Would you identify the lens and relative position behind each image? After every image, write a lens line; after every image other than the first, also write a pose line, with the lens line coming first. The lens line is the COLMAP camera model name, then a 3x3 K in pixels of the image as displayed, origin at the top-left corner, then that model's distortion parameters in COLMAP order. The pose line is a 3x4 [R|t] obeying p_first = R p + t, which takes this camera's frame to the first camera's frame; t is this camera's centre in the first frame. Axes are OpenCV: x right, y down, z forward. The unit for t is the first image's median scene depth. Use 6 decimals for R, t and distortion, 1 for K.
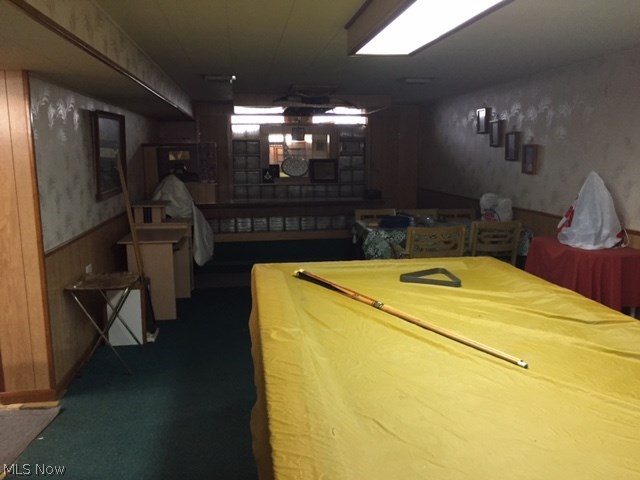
lens RADIAL K [[540.1, 0, 330.9], [0, 540.1, 239.0], [0, 0, 1]] dist [0.089160, -0.131745]
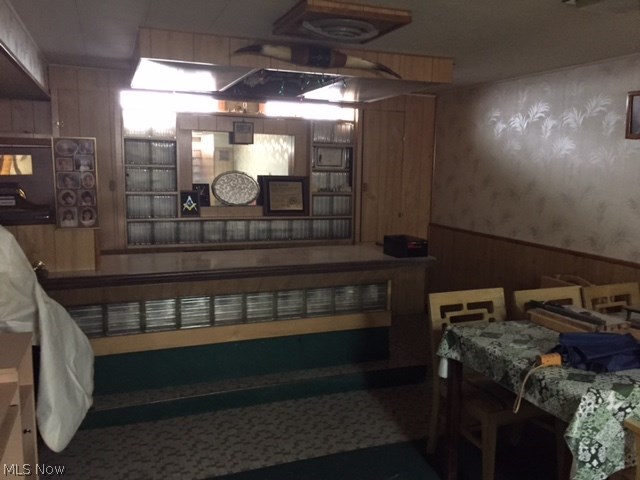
lens RADIAL K [[540.1, 0, 330.9], [0, 540.1, 239.0], [0, 0, 1]] dist [0.089160, -0.131745]
pose [[0.975134, -0.004526, 0.221570, -0.099042], [0.009425, 0.999734, -0.021055, -0.066408], [-0.221416, 0.022620, 0.974917, 0.413778]]
